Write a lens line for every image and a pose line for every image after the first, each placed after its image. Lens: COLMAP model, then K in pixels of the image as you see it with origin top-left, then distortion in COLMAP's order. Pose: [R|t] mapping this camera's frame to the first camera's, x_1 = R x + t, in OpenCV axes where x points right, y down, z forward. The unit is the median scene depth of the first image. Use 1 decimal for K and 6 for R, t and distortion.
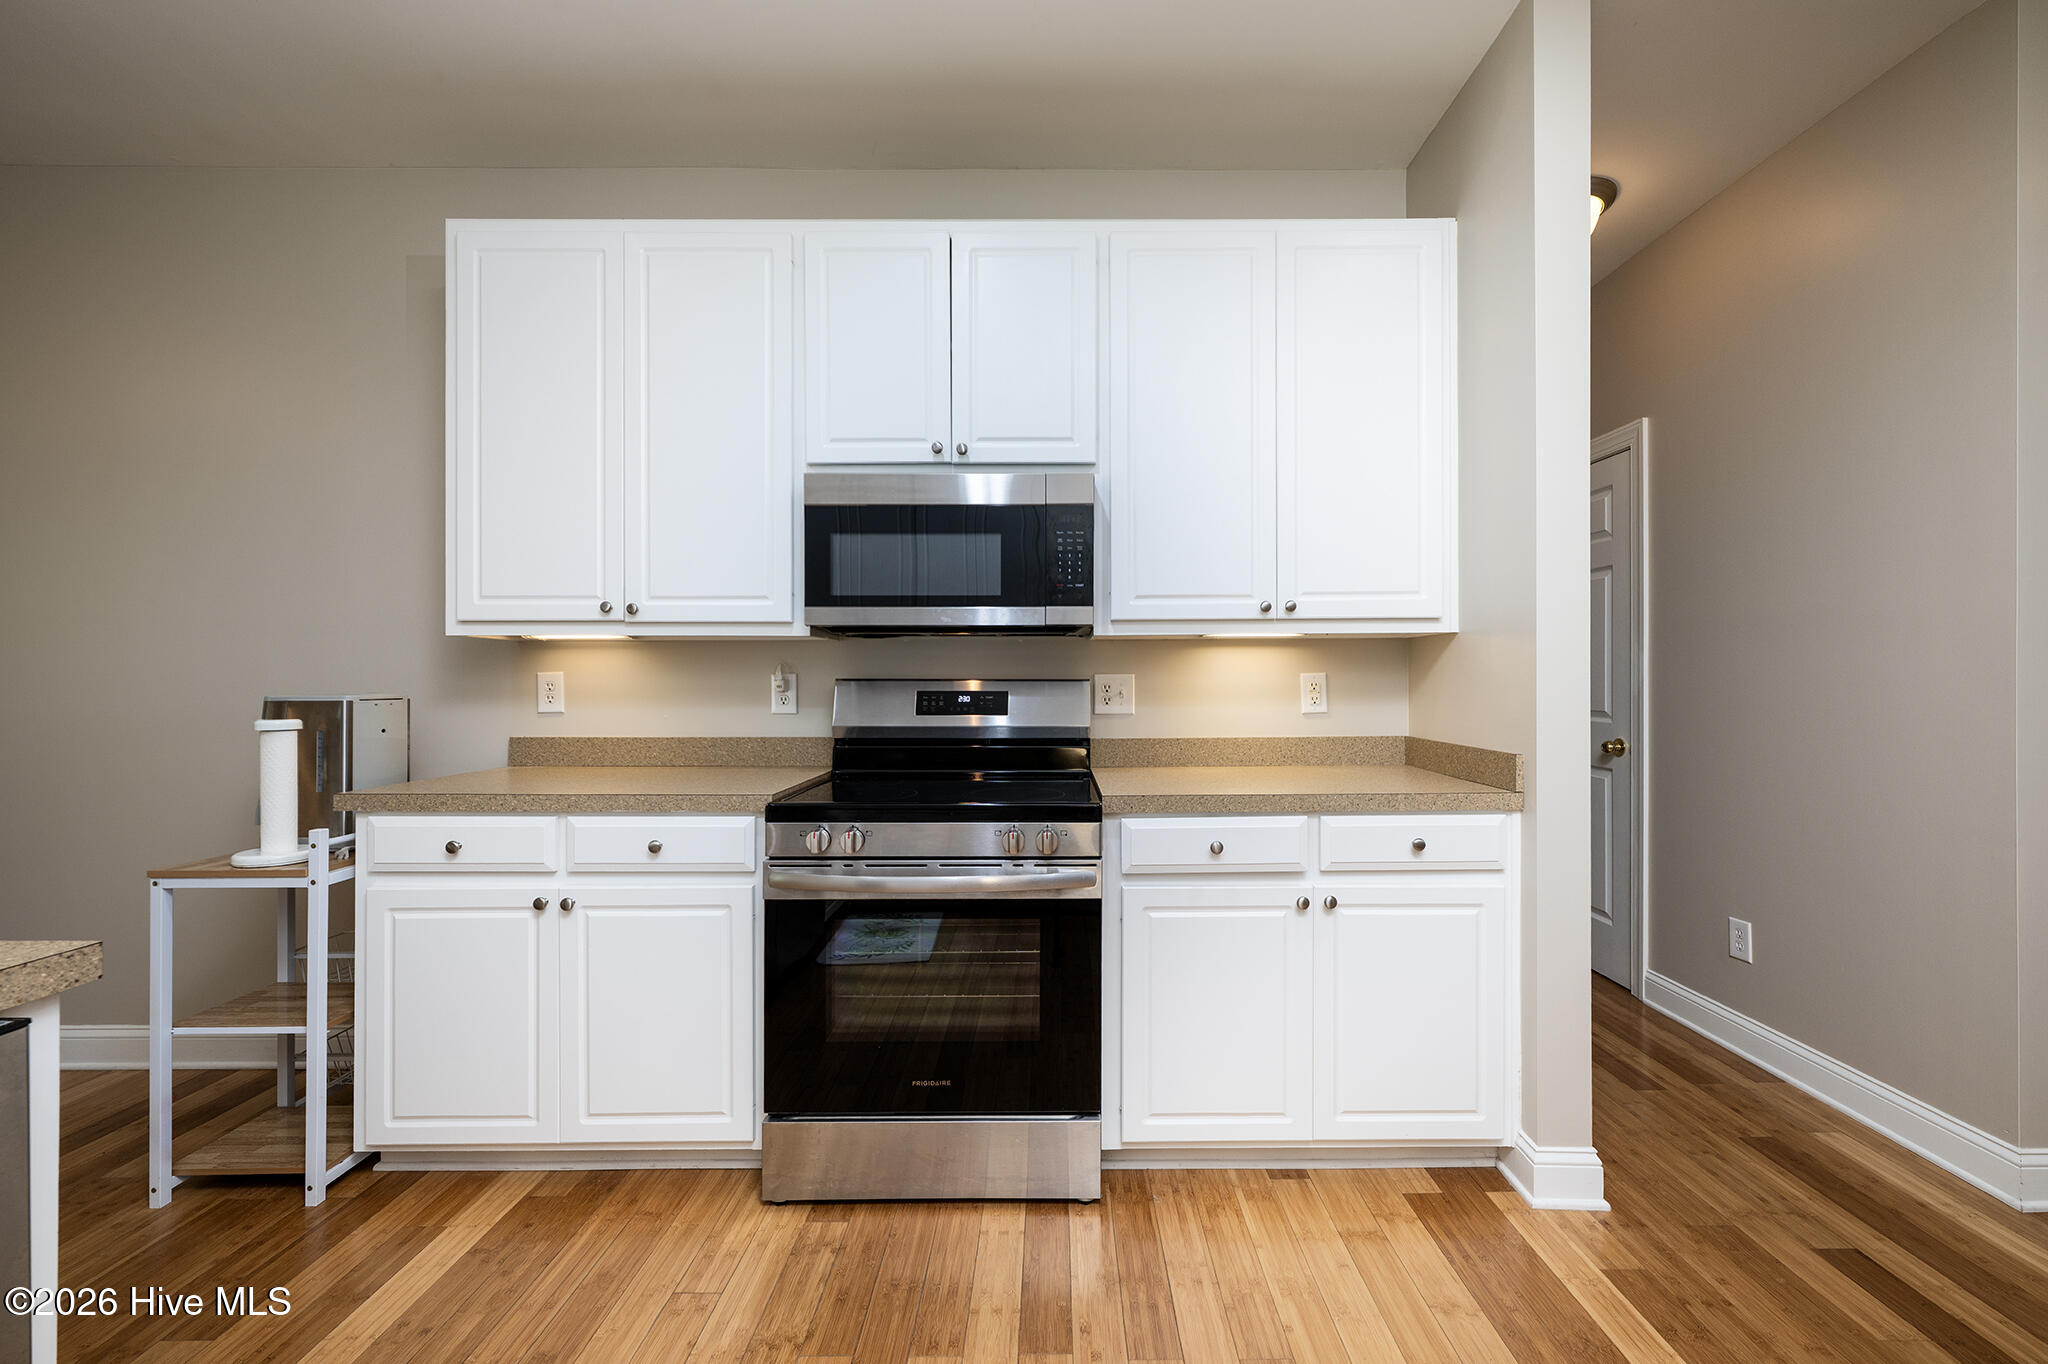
lens RADIAL K [[838.3, 0, 1040.6], [0, 838.3, 677.3], [0, 0, 1]] dist [-0.001121, -0.000081]
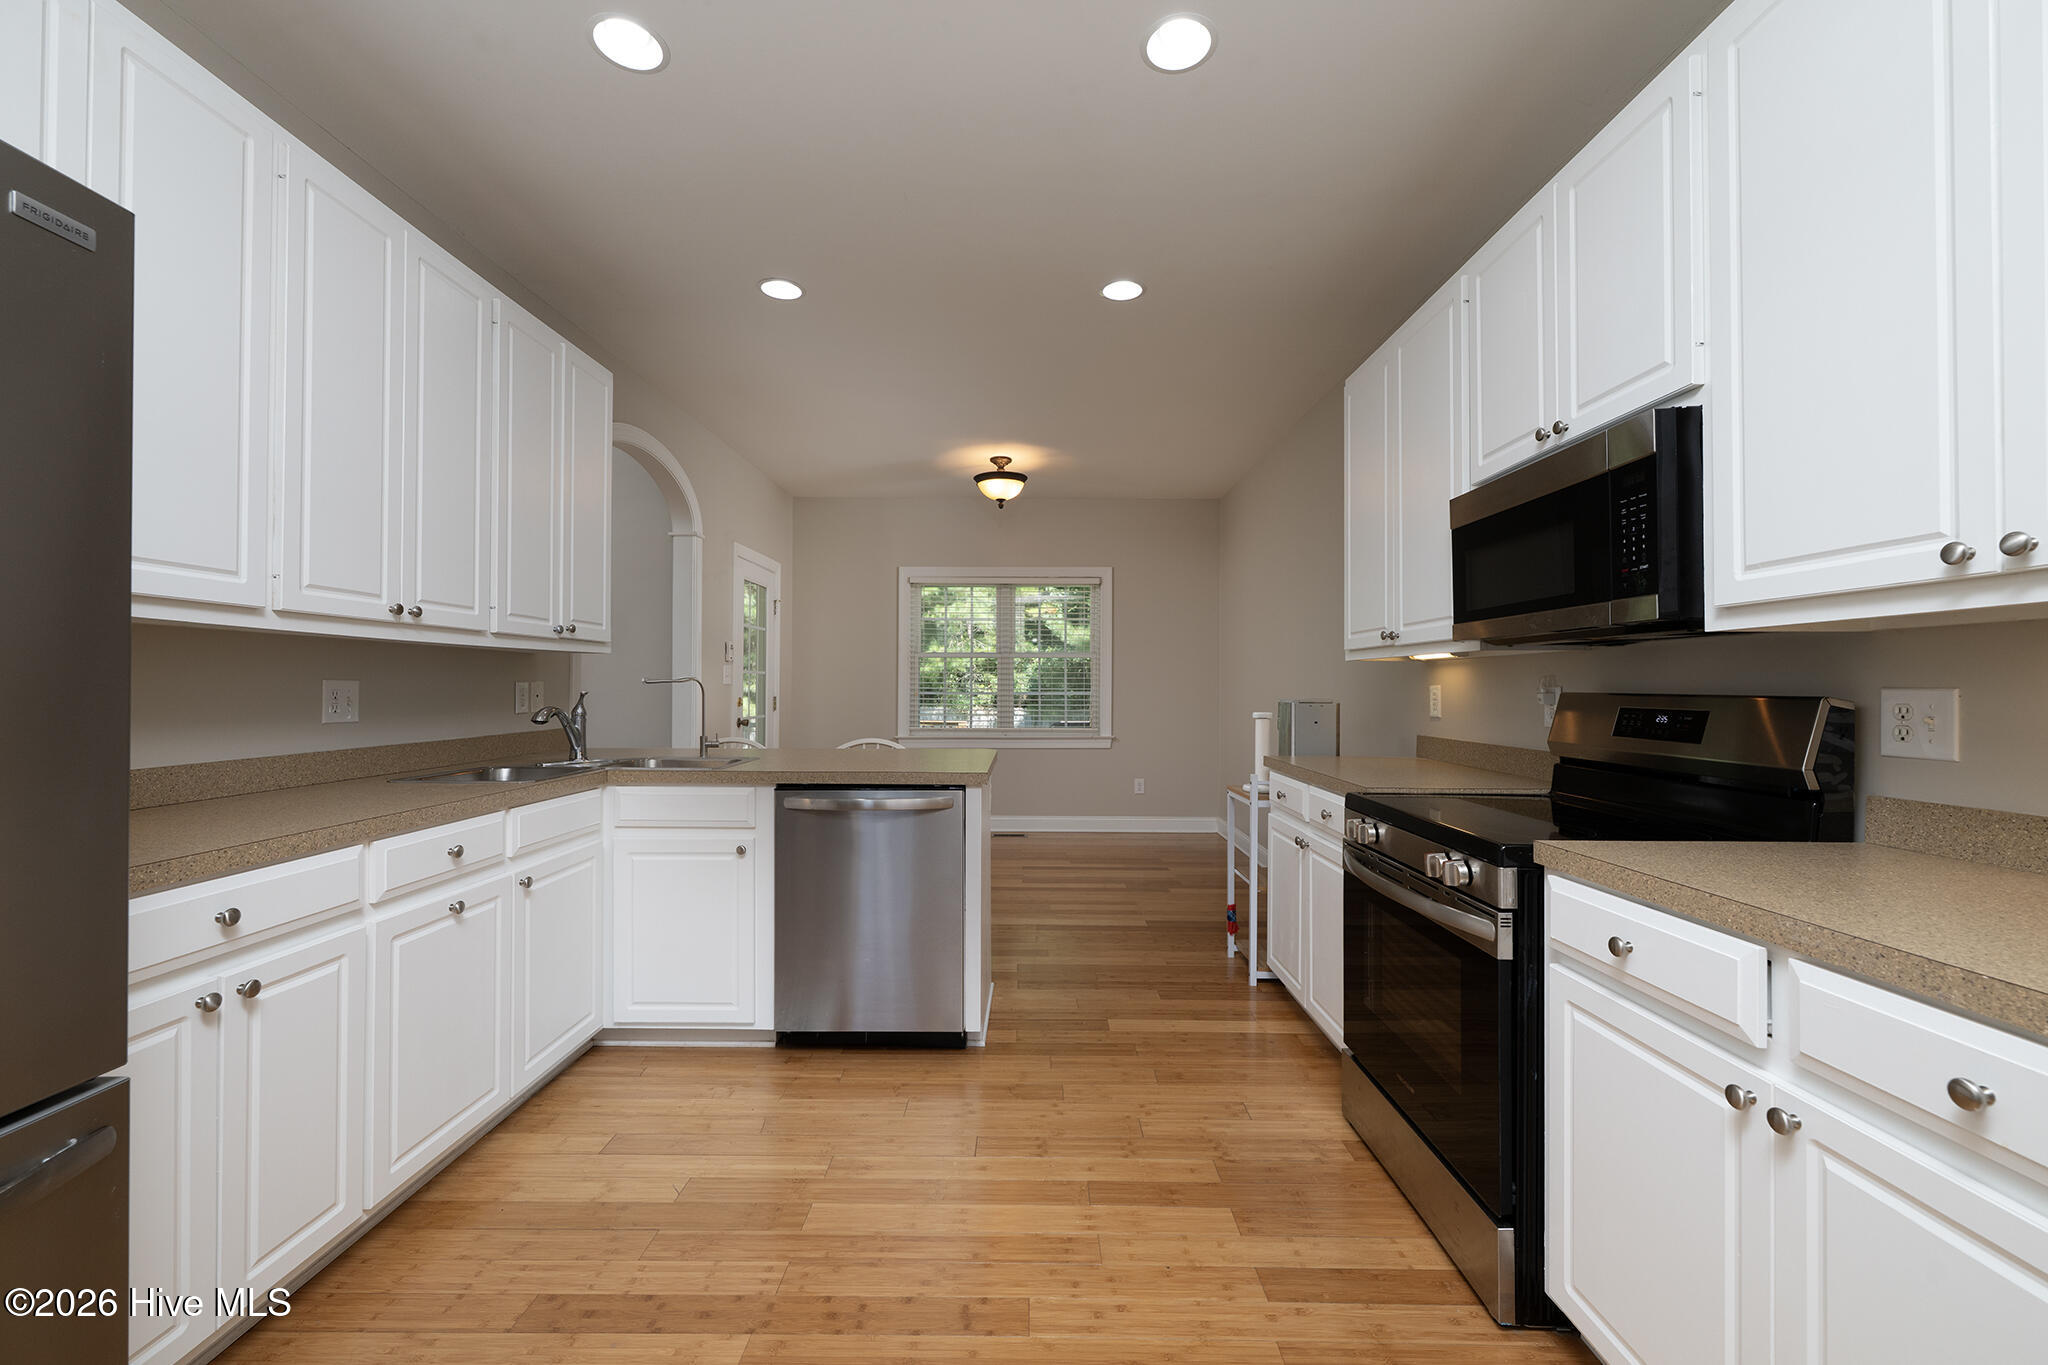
lens RADIAL K [[838.3, 0, 1040.6], [0, 838.3, 677.8], [0, 0, 1]] dist [-0.001121, -0.000081]
pose [[-0.008270, -0.011246, -0.999903, 0.784287], [-0.000054, 0.999937, -0.011246, -0.004501], [0.999966, -0.000039, -0.008270, 0.478555]]
